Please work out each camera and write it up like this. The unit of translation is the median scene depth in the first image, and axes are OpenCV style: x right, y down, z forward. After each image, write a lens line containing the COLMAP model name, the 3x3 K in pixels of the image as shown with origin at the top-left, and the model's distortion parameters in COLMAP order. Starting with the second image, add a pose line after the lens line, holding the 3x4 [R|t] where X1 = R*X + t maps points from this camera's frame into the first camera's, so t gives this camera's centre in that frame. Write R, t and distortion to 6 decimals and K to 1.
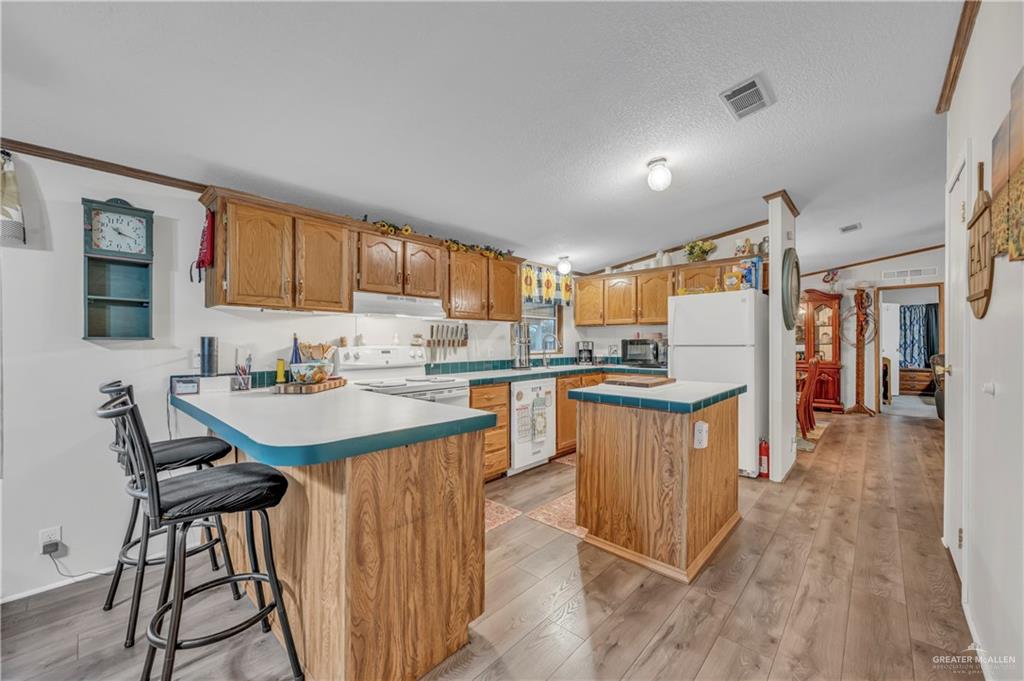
lens RADIAL K [[404.0, 0, 492.4], [0, 404.0, 345.2], [0, 0, 1]] dist [-0.007878, 0.000515]
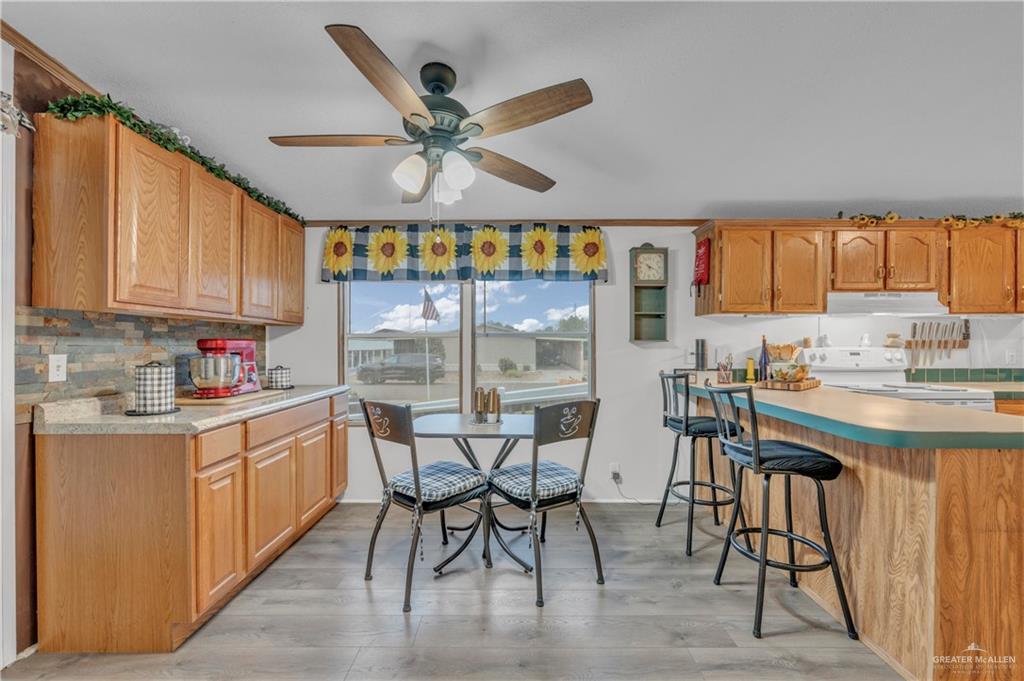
lens RADIAL K [[404.0, 0, 518.0], [0, 404.0, 347.2], [0, 0, 1]] dist [-0.007878, 0.000515]
pose [[0.686473, 0.003933, -0.727145, -0.166389], [-0.003569, 0.999992, 0.002039, 0.003301], [0.727147, 0.001196, 0.686481, -0.262906]]
